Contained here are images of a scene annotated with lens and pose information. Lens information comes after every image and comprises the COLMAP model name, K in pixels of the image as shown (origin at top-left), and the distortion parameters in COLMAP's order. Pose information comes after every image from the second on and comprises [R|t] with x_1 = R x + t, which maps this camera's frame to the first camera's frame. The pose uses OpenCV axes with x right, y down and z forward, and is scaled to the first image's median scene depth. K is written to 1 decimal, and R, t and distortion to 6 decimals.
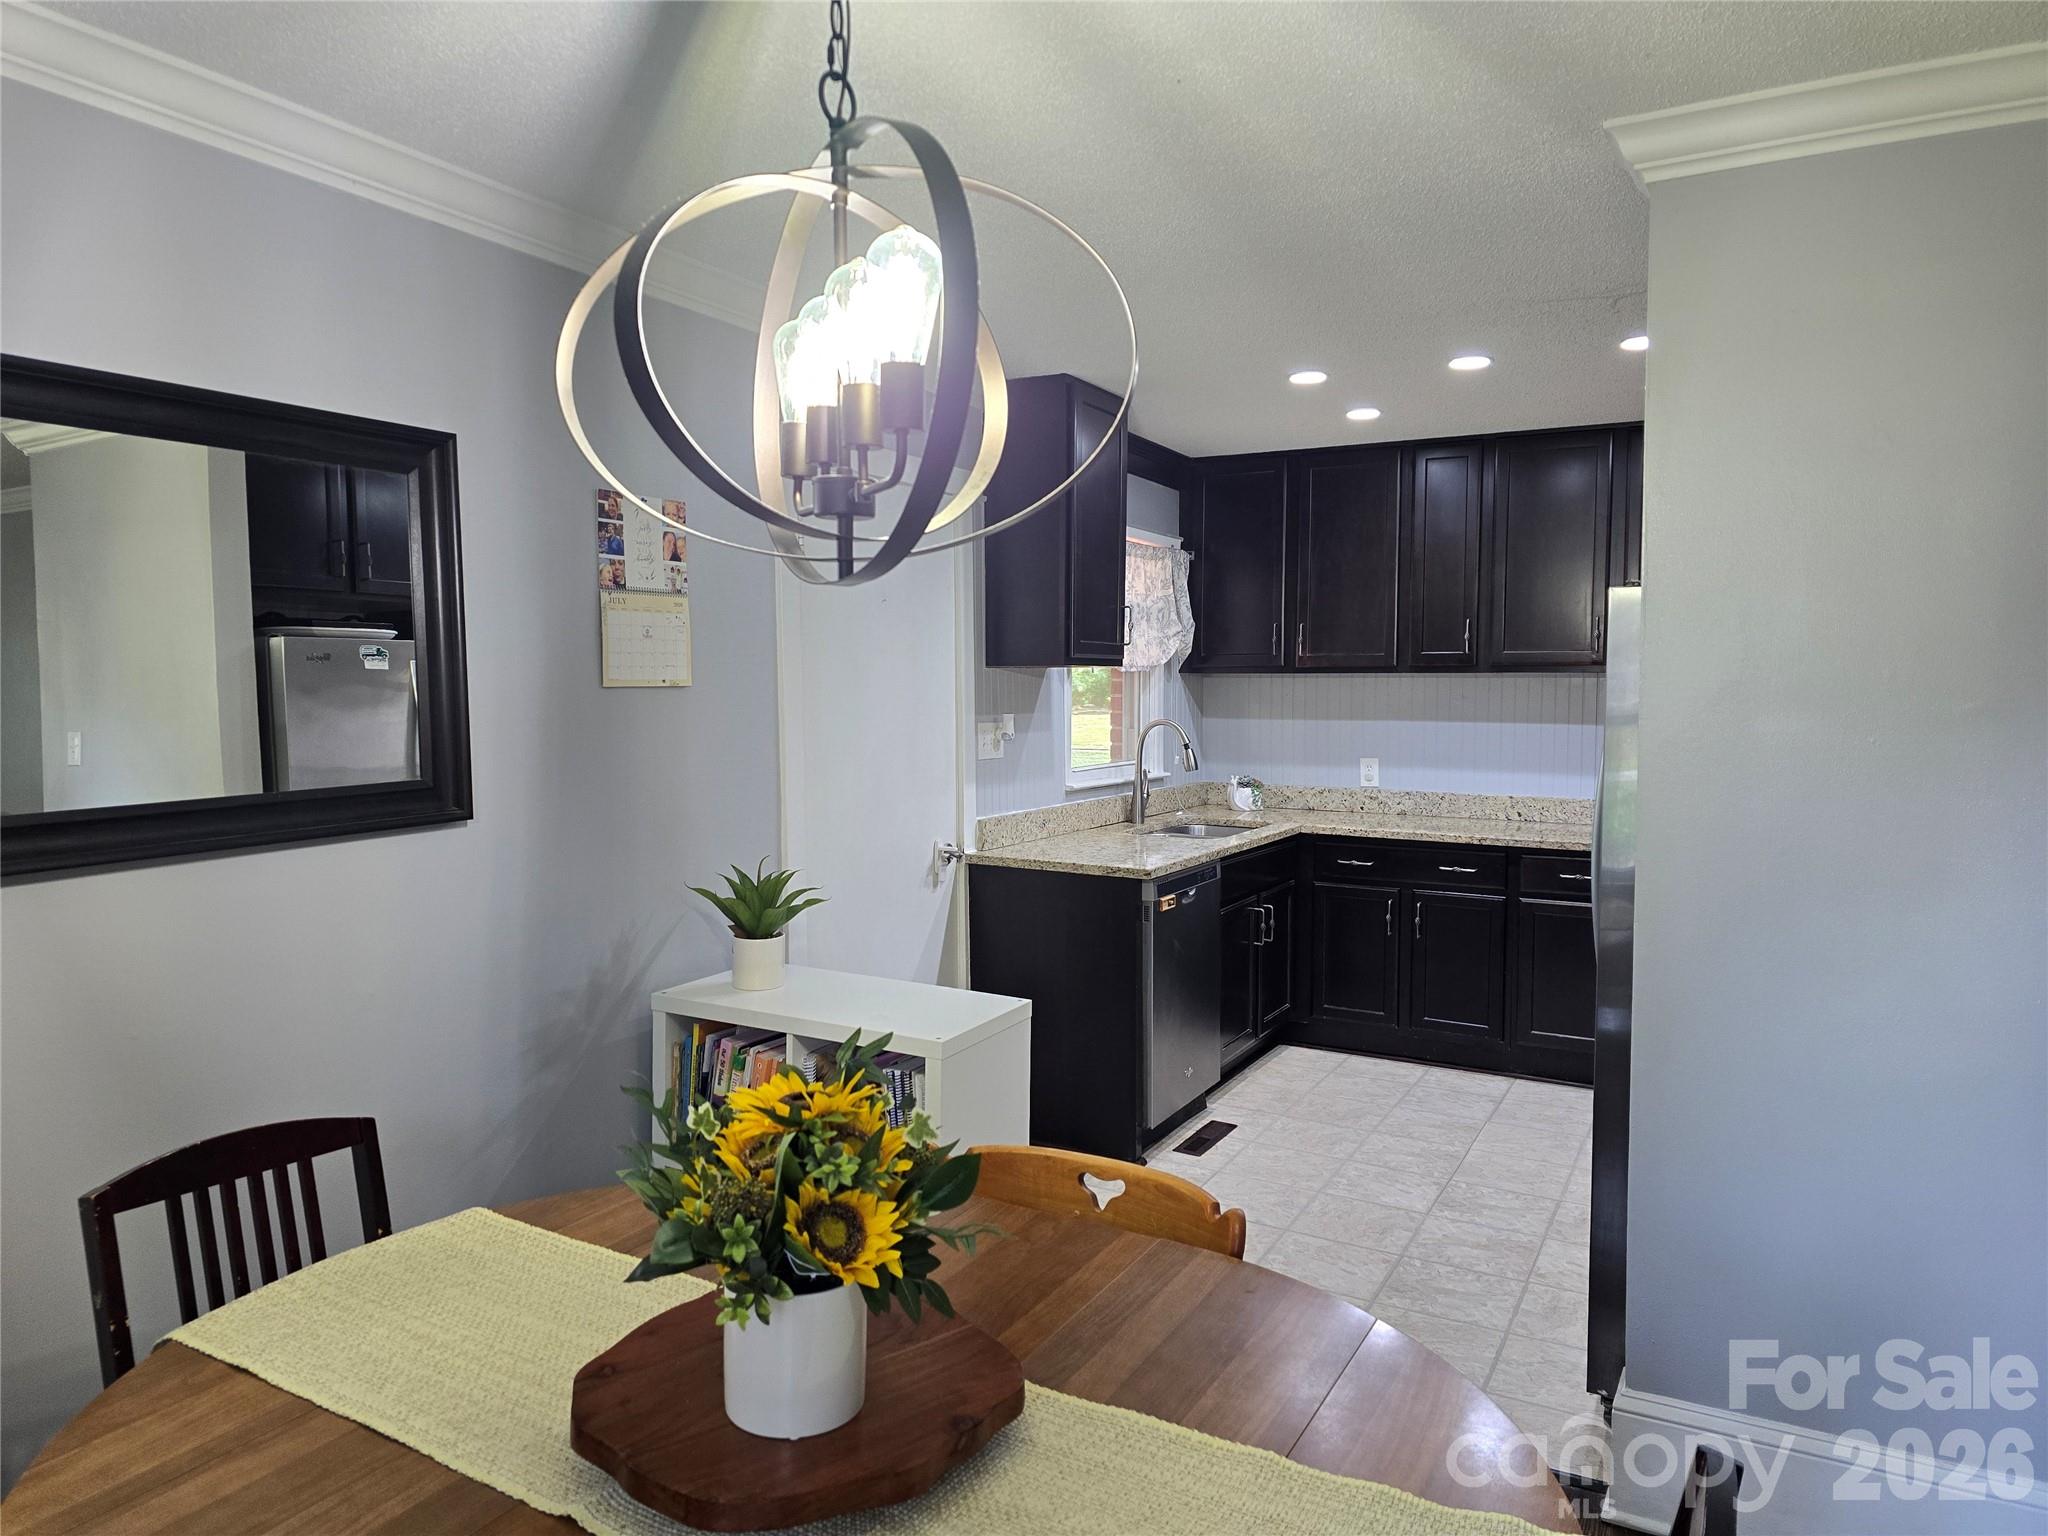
lens RADIAL K [[1361.1, 0, 1006.6], [0, 1361.1, 746.5], [0, 0, 1]] dist [0.066367, -0.062688]
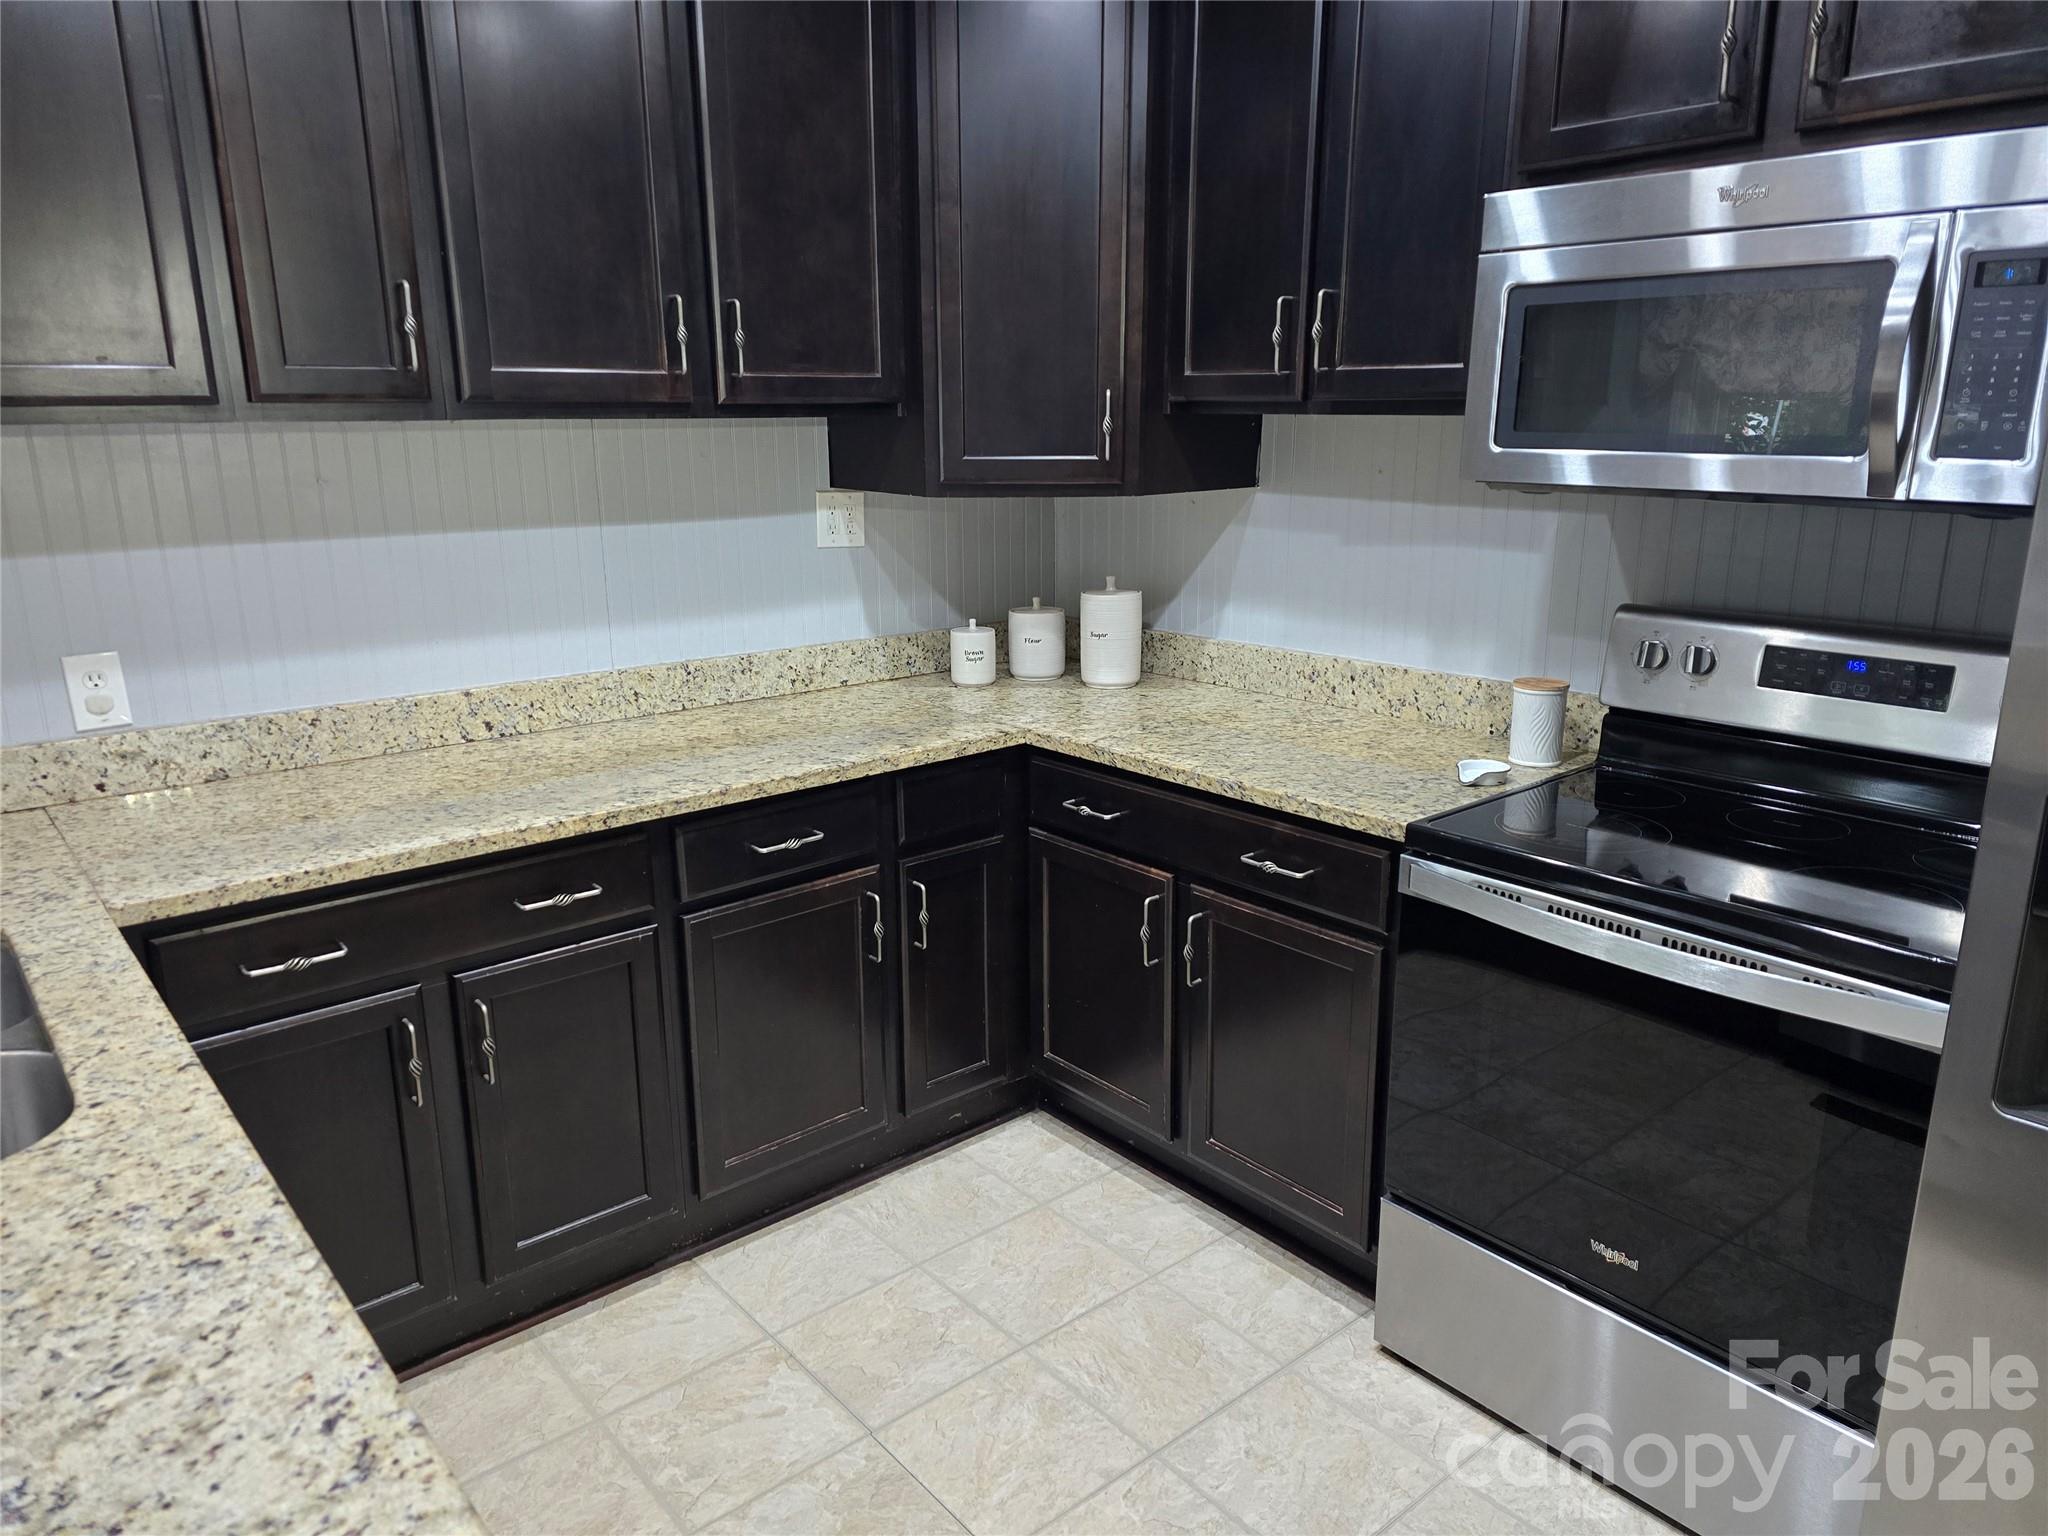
lens RADIAL K [[1361.1, 0, 1002.3], [0, 1361.1, 761.8], [0, 0, 1]] dist [0.066367, -0.062688]
pose [[0.365333, -0.235616, 0.900565, 0.007031], [0.059057, 0.971355, 0.230179, -0.046045], [-0.929001, -0.030907, 0.368783, 0.801070]]
